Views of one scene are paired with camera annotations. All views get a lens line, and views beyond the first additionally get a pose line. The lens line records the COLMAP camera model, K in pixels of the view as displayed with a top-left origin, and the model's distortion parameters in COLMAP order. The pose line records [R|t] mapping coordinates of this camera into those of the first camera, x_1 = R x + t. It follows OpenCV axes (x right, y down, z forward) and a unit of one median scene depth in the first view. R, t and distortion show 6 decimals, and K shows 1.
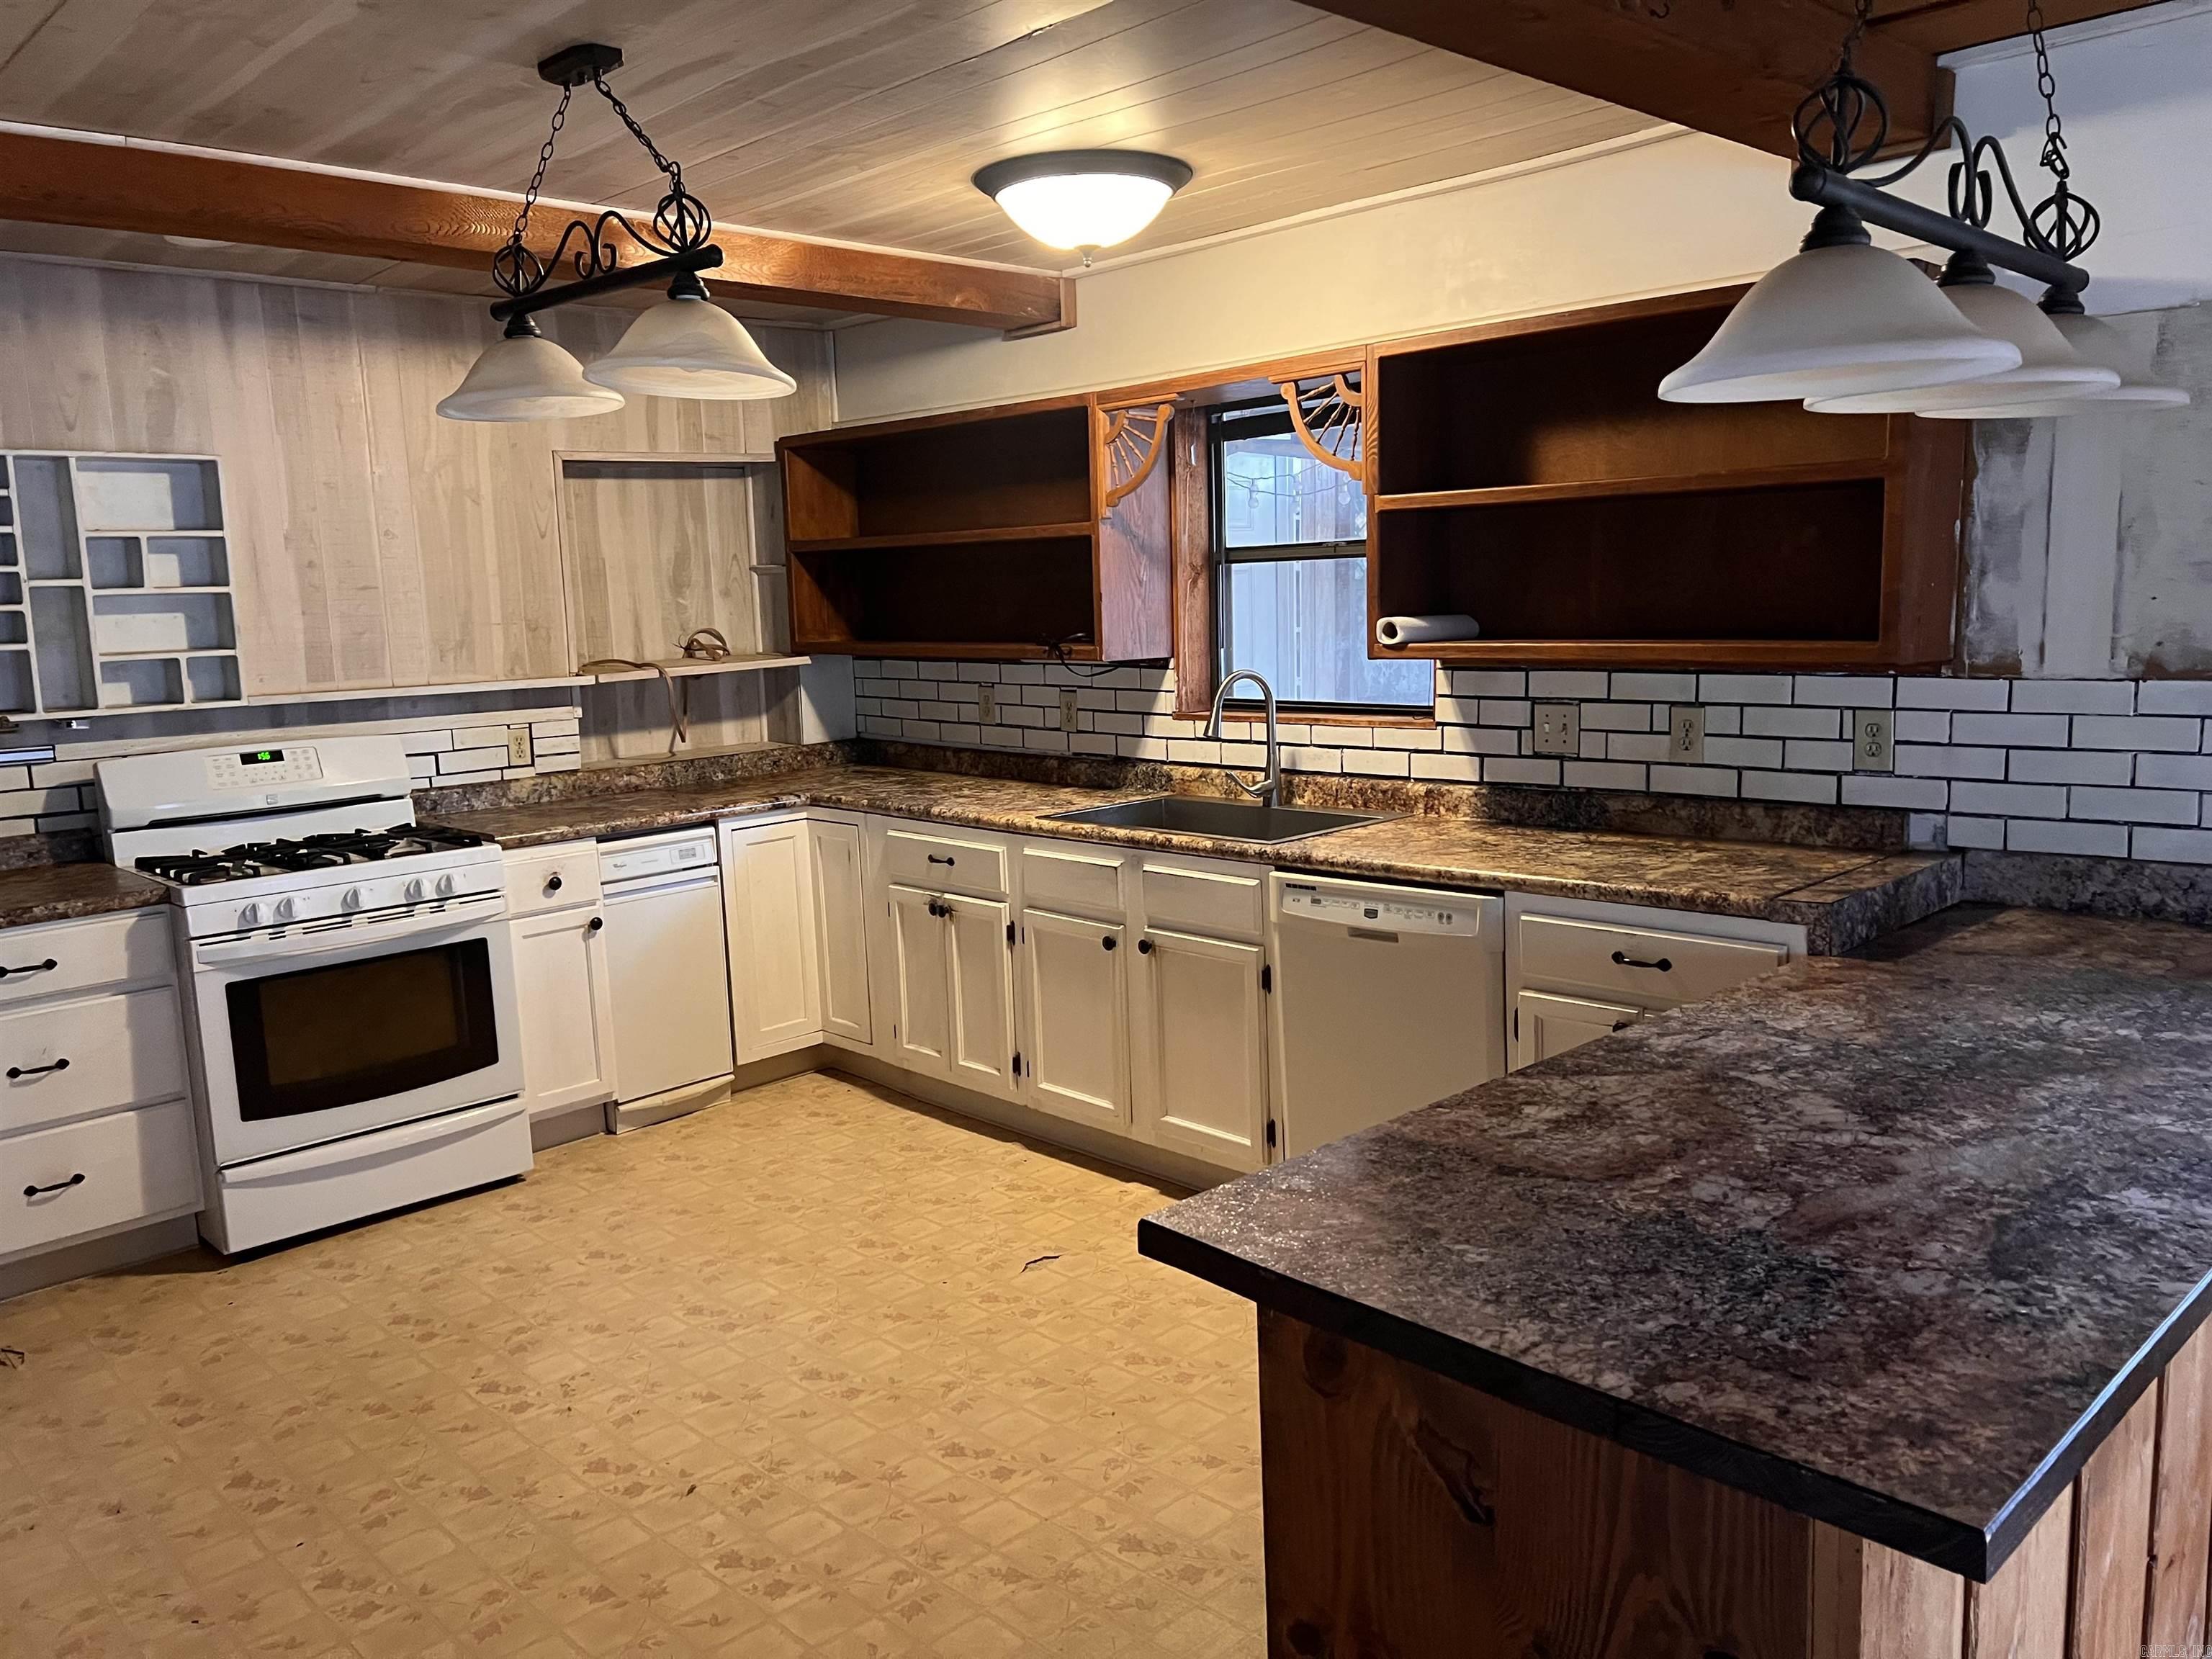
lens RADIAL K [[1659.9, 0, 1119.4], [0, 1659.9, 823.7], [0, 0, 1]] dist [0.084942, -0.108524]
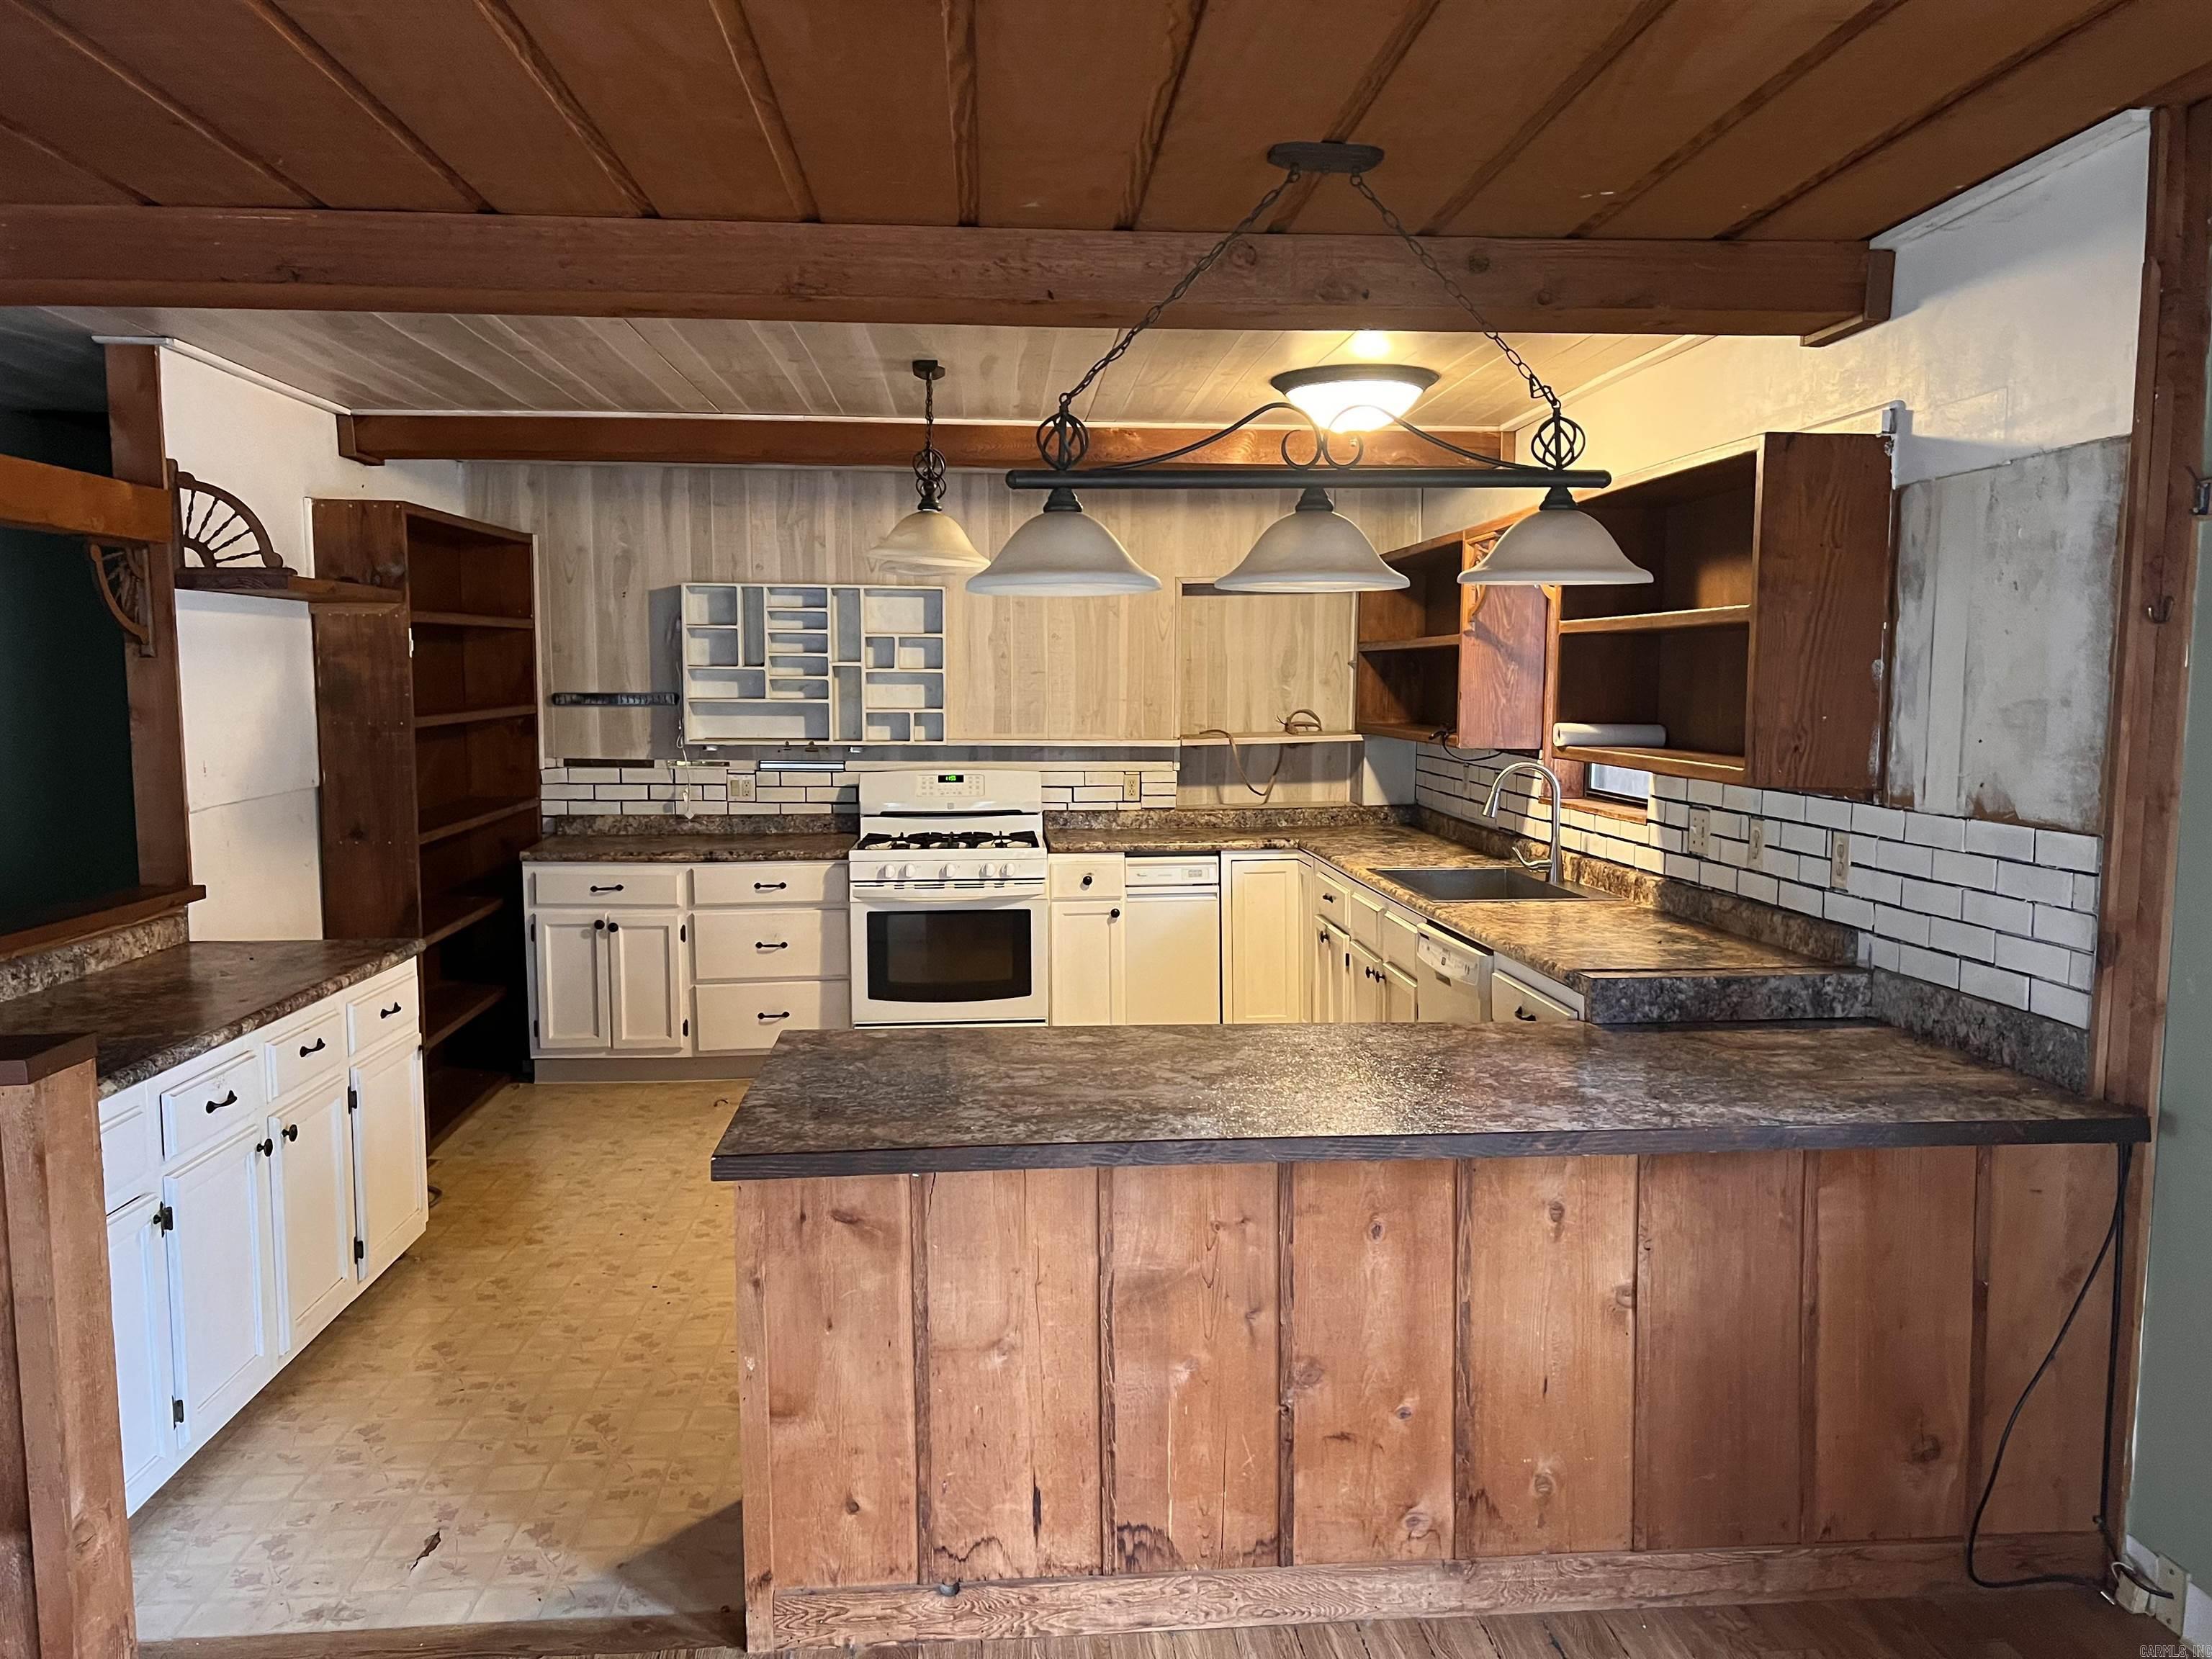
lens RADIAL K [[1659.7, 0, 1120.3], [0, 1659.7, 834.7], [0, 0, 1]] dist [0.096683, -0.162365]
pose [[0.771739, 0.093770, -0.628989, 0.591780], [-0.117974, 0.993011, 0.003290, -0.011942], [0.624901, 0.071666, 0.777407, -0.090525]]
